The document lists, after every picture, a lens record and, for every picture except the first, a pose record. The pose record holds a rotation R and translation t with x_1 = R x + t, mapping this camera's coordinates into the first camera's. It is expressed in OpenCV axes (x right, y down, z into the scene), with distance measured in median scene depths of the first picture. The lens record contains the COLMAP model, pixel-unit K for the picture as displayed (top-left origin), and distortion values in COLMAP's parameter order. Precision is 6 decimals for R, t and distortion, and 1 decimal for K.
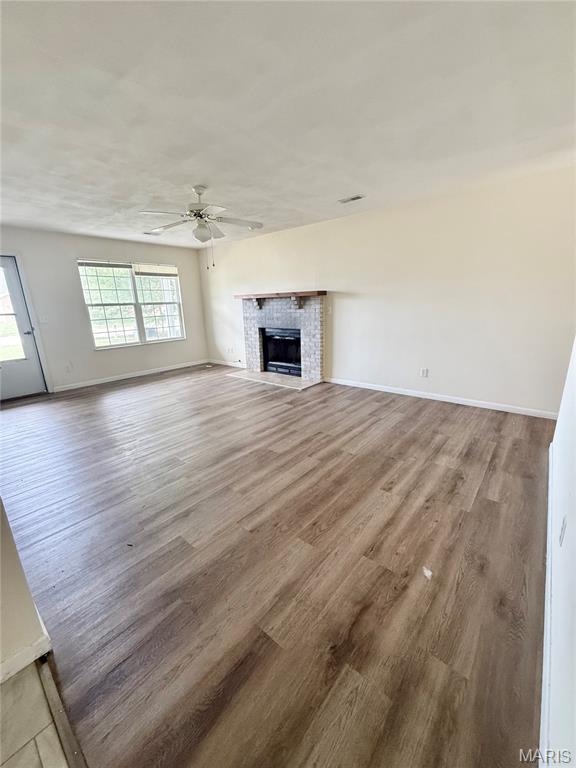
lens RADIAL K [[305.7, 0, 288.0], [0, 305.7, 384.0], [0, 0, 1]] dist [-0.001638, 0.000315]
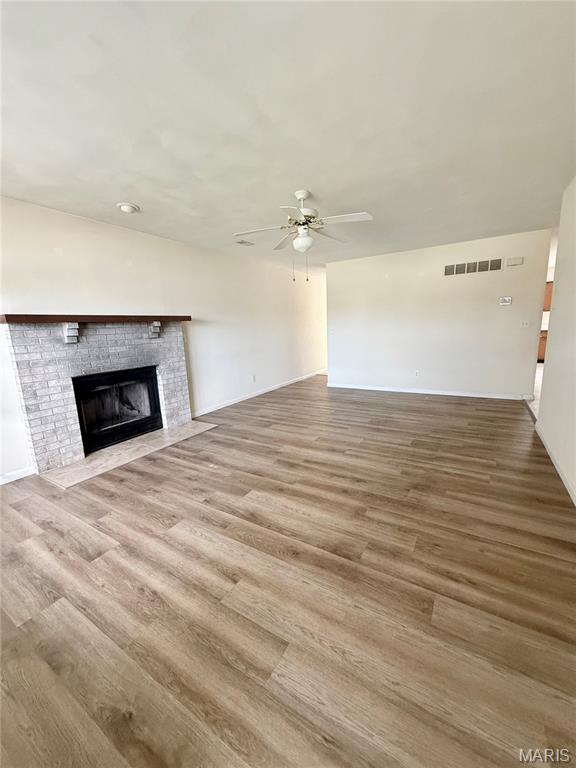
lens RADIAL K [[305.7, 0, 288.0], [0, 305.7, 384.0], [0, 0, 1]] dist [-0.001638, 0.000315]
pose [[-0.145894, -0.147707, 0.978211, -0.781542], [0.302282, 0.934847, 0.186243, -0.186126], [-0.941988, 0.322867, -0.091740, 0.818970]]
